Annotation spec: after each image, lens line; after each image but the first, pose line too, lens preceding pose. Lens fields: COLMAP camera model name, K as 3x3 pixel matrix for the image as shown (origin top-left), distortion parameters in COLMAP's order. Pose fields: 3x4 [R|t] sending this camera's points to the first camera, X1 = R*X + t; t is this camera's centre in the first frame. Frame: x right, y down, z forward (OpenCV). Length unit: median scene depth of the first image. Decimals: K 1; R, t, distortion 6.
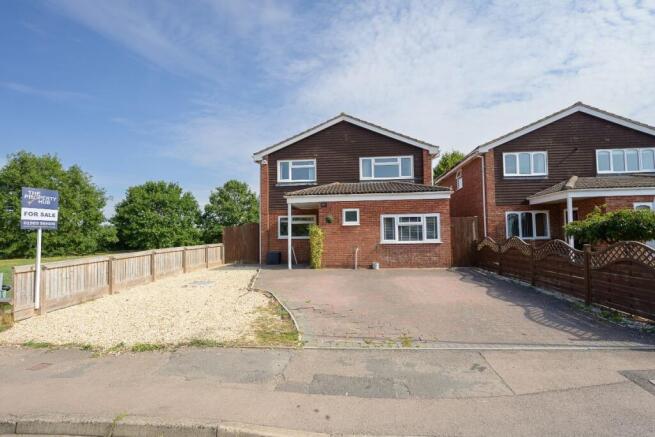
lens RADIAL K [[311.8, 0, 322.1], [0, 311.8, 221.3], [0, 0, 1]] dist [-0.005324, 0.001265]
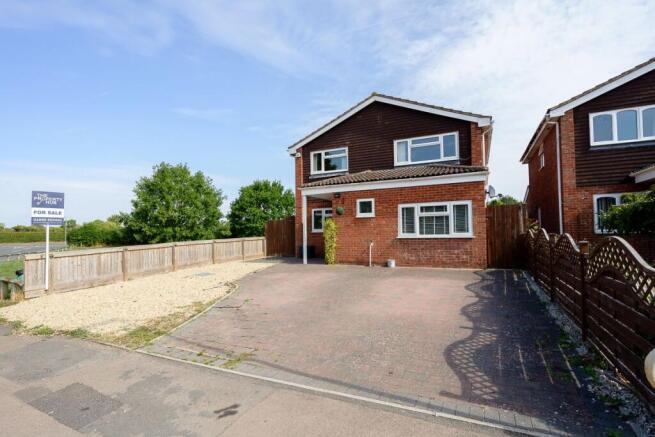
lens RADIAL K [[311.8, 0, 326.0], [0, 311.8, 219.3], [0, 0, 1]] dist [-0.005324, 0.001265]
pose [[0.939420, -0.015068, -0.342437, 0.251919], [0.020087, 0.999736, 0.011115, 0.005882], [0.342179, -0.017321, 0.939475, 0.106294]]
